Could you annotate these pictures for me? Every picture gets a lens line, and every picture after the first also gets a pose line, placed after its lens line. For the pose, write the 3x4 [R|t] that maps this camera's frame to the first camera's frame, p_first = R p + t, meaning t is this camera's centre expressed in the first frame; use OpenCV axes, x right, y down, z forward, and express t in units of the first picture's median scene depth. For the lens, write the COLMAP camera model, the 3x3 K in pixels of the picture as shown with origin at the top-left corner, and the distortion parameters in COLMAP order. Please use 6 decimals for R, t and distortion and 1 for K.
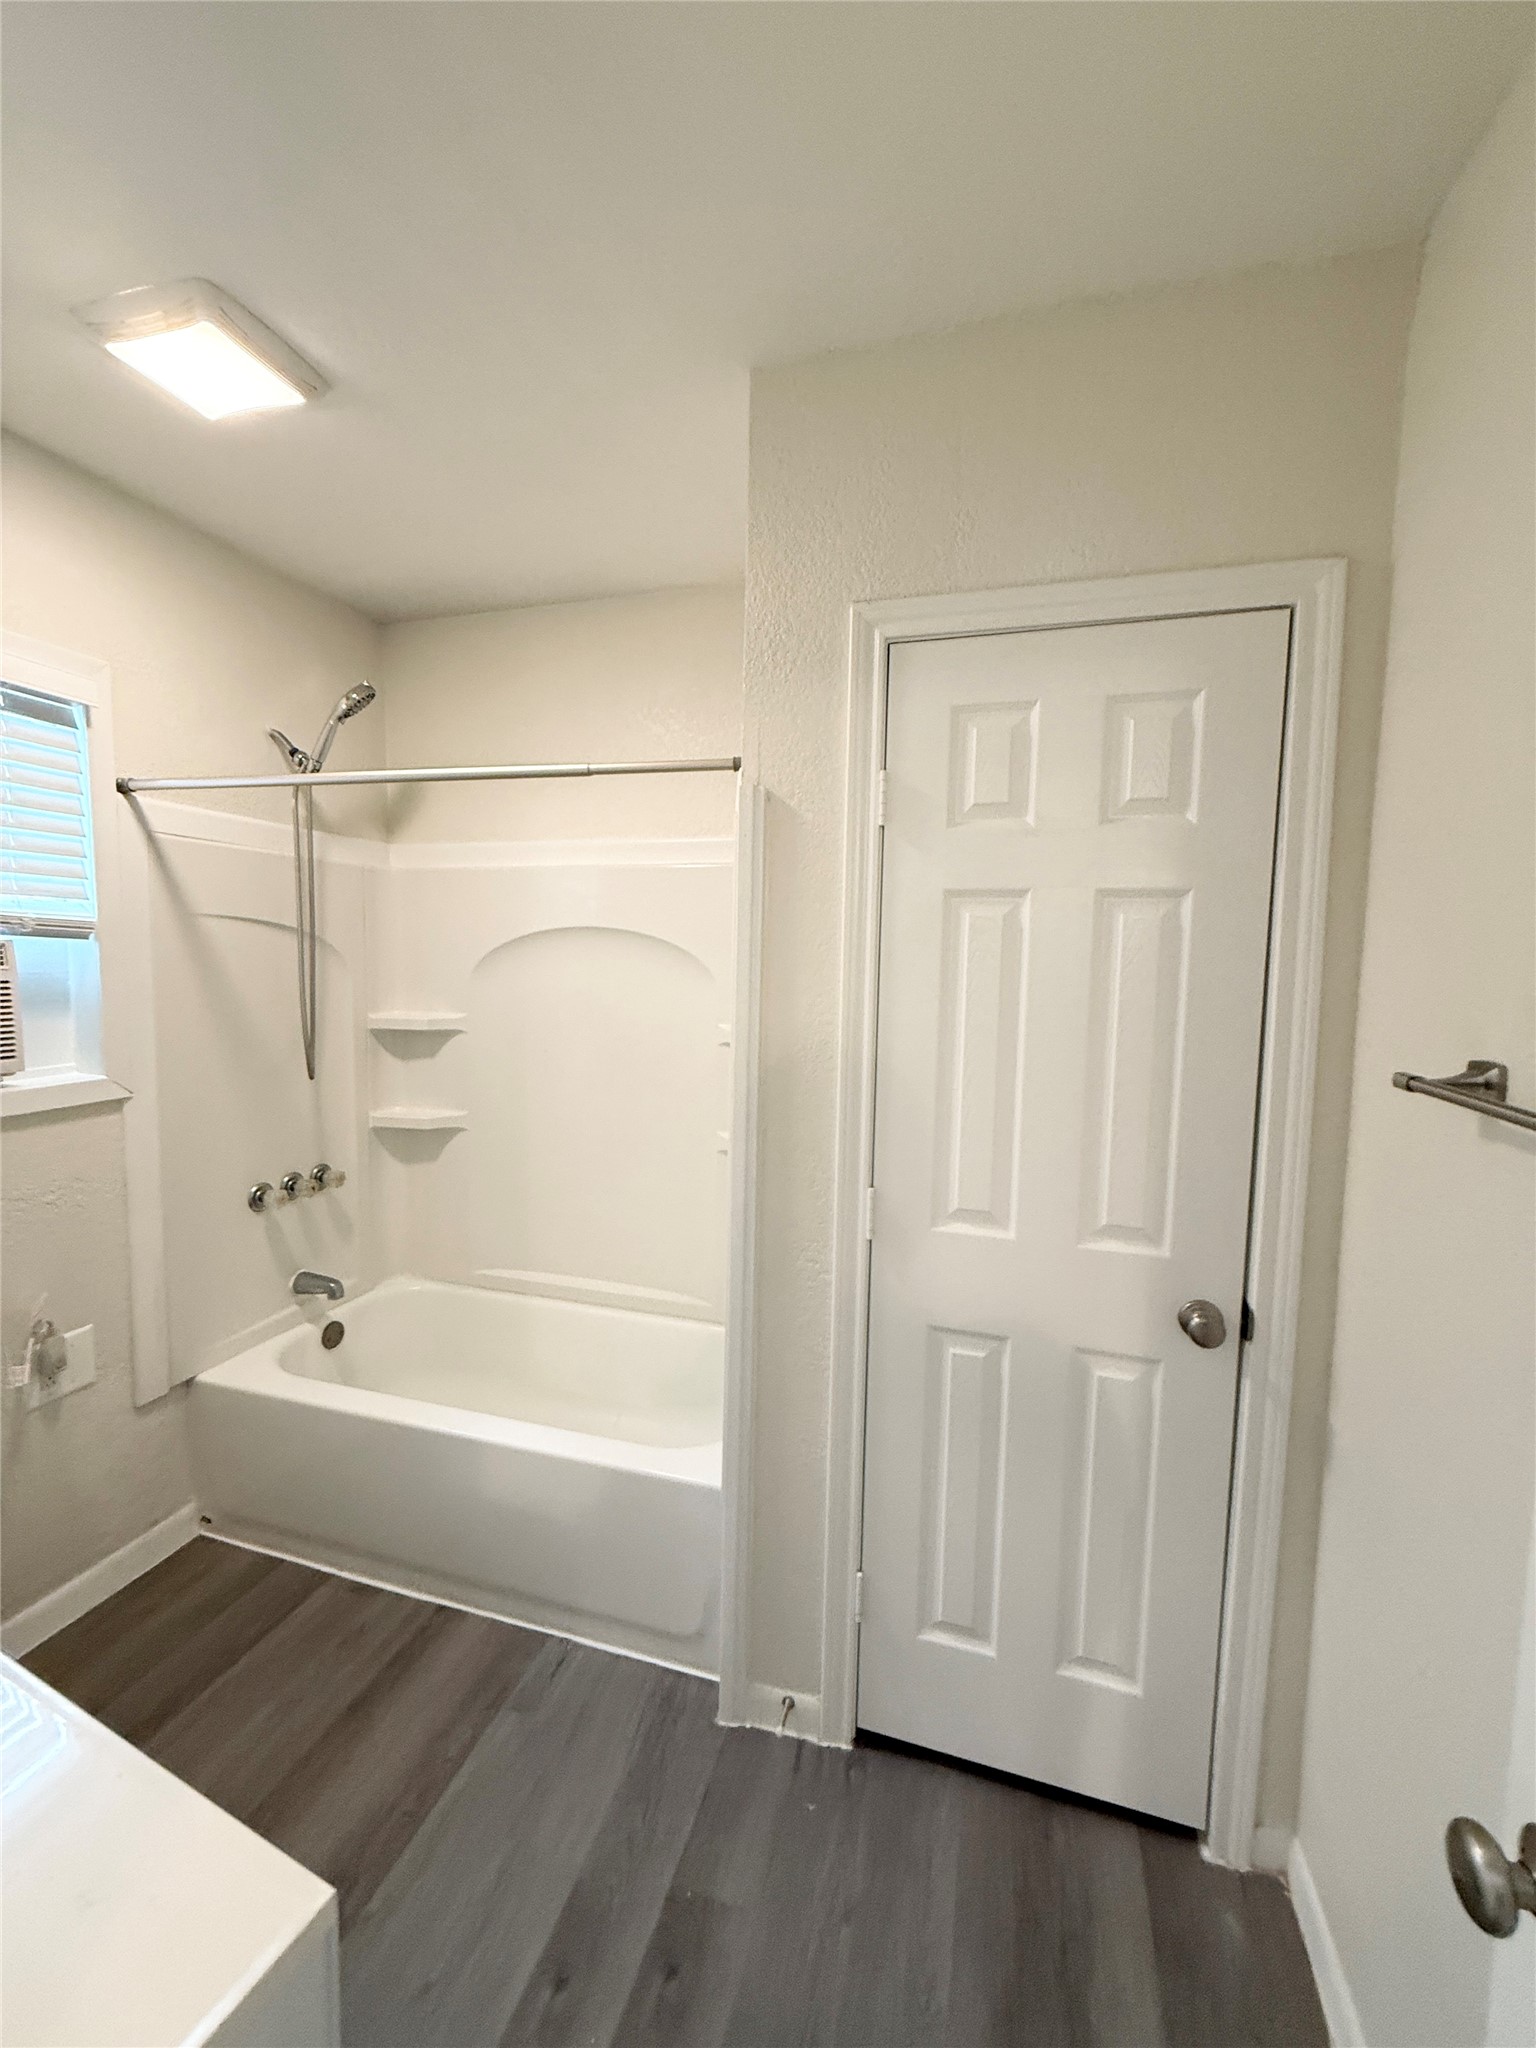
lens RADIAL K [[806.3, 0, 770.0], [0, 806.3, 1022.0], [0, 0, 1]] dist [0.000851, -0.000135]
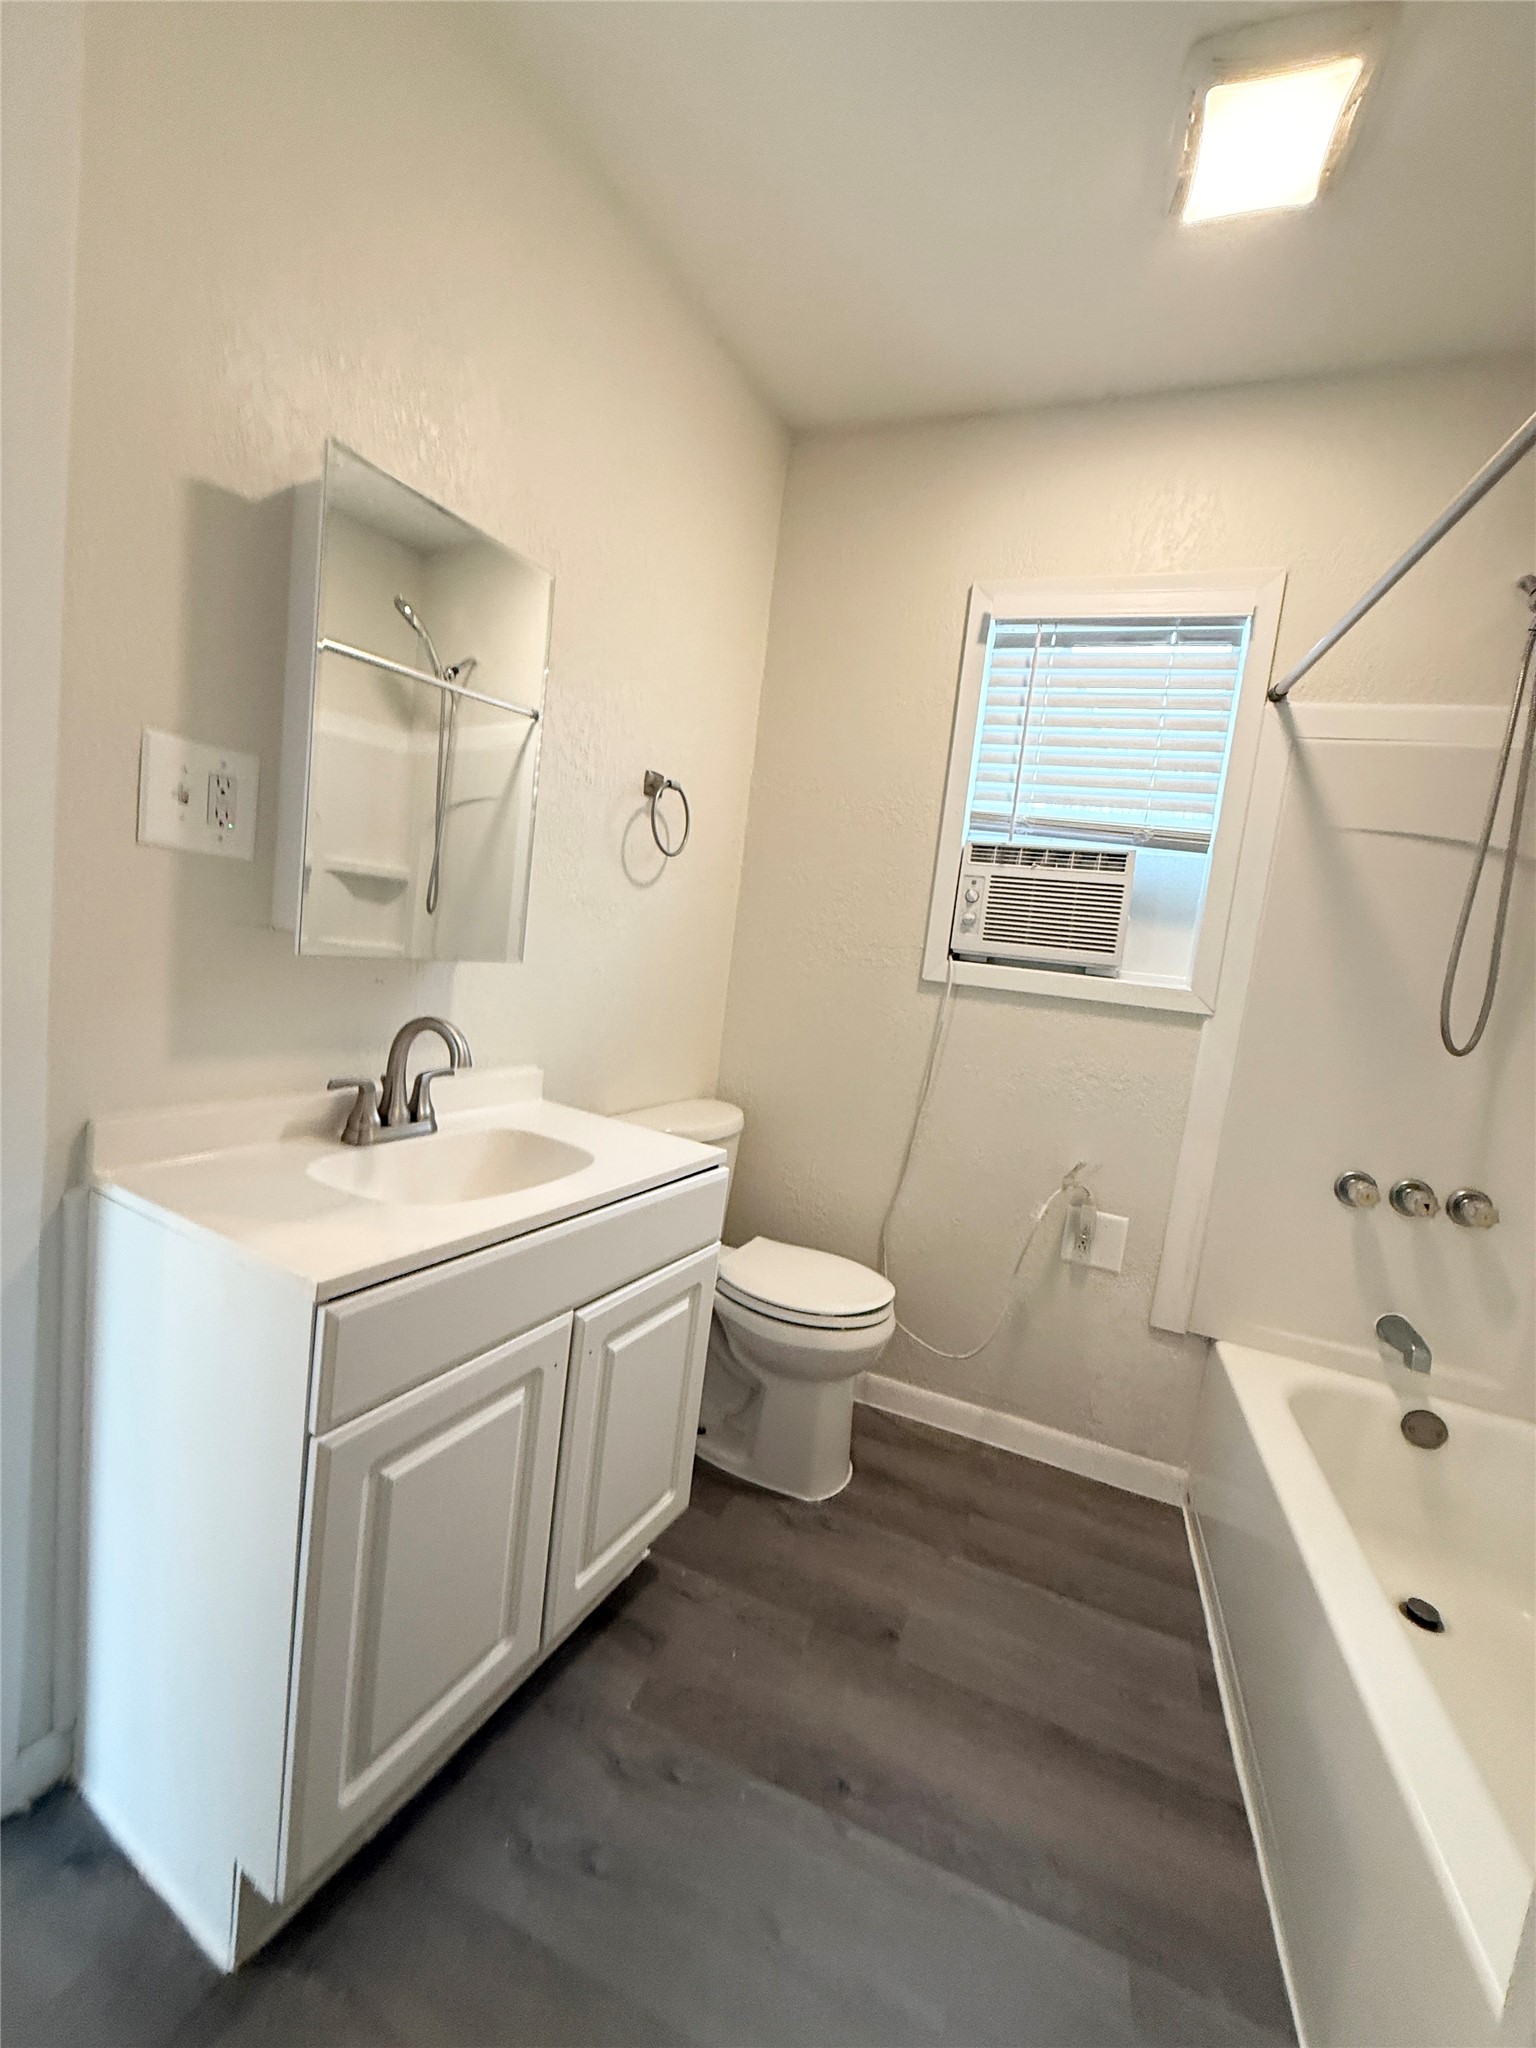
lens RADIAL K [[810.4, 0, 776.4], [0, 810.4, 1026.3], [0, 0, 1]] dist [0.000364, -0.000060]
pose [[-0.057374, 0.071573, -0.995784, 0.218575], [-0.199469, 0.976494, 0.081679, 0.131840], [0.978223, 0.203314, -0.041749, 0.533764]]
